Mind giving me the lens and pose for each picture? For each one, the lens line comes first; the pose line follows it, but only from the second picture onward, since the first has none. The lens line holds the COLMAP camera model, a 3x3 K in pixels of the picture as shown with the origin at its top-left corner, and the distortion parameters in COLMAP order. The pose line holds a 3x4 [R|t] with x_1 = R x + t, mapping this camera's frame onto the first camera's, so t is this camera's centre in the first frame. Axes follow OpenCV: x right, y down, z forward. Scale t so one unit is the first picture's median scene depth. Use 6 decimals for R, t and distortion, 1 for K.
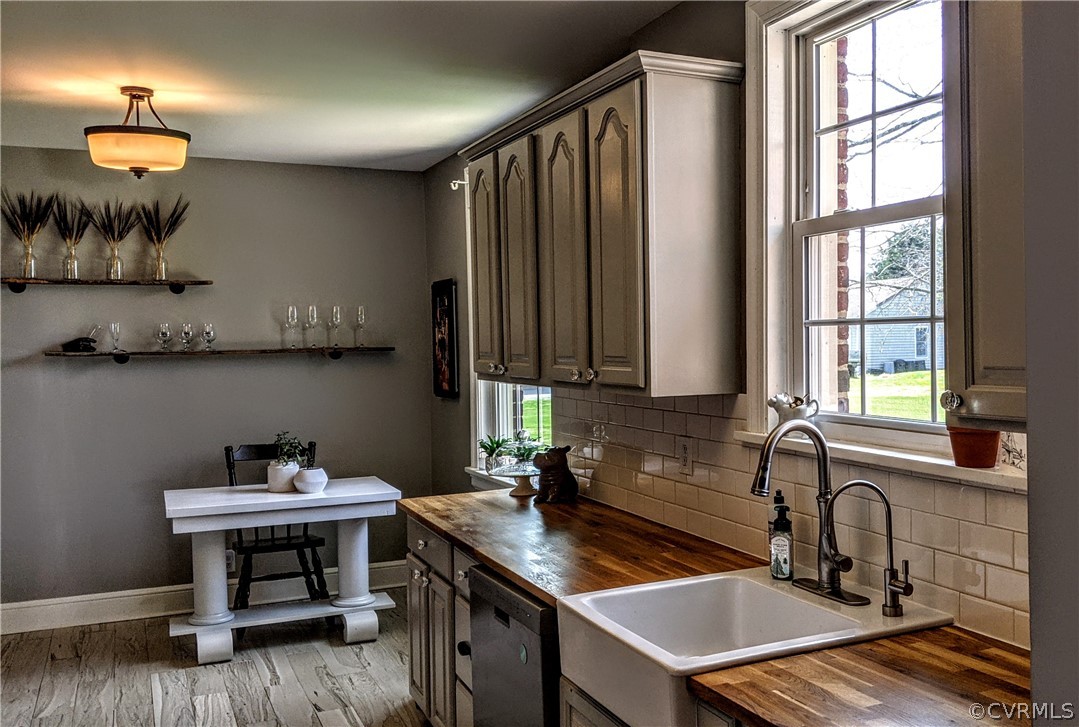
lens RADIAL K [[1037.8, 0, 543.8], [0, 1037.8, 397.4], [0, 0, 1]] dist [0.173664, -0.259953]
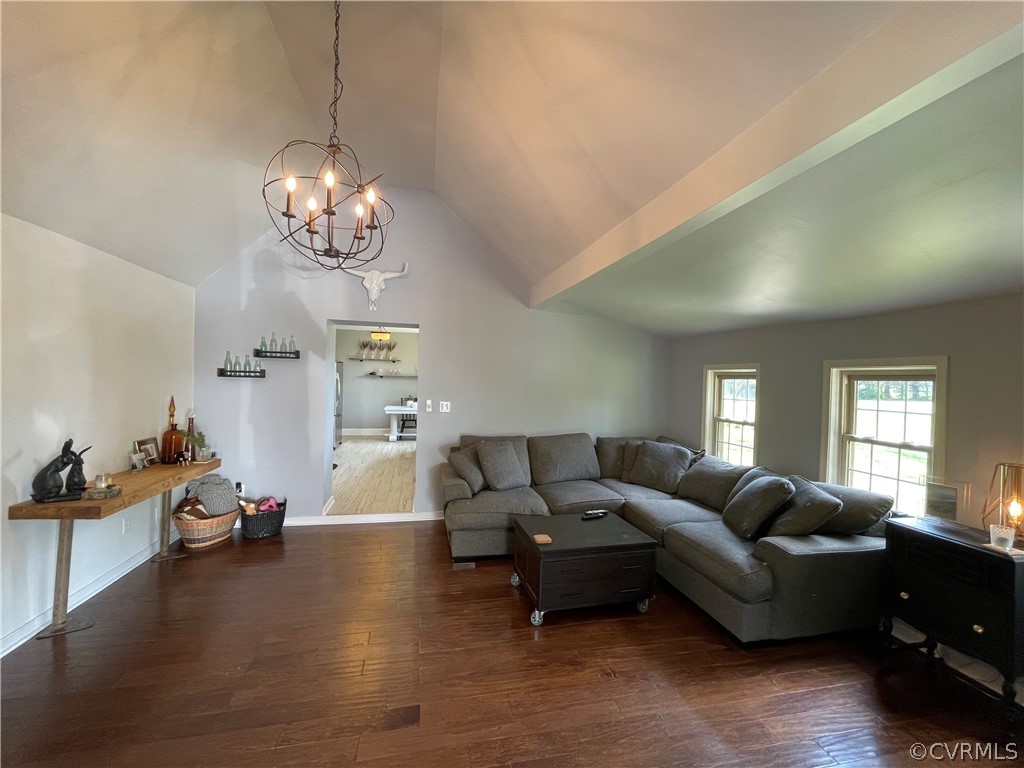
lens RADIAL K [[428.8, 0, 512.0], [0, 428.8, 384.0], [0, 0, 1]] dist [-0.000055, -0.000573]
pose [[0.985202, 0.045979, -0.165112, 0.505237], [-0.052815, 0.997909, -0.037249, 0.035668], [0.163054, 0.045418, 0.985571, -0.787477]]
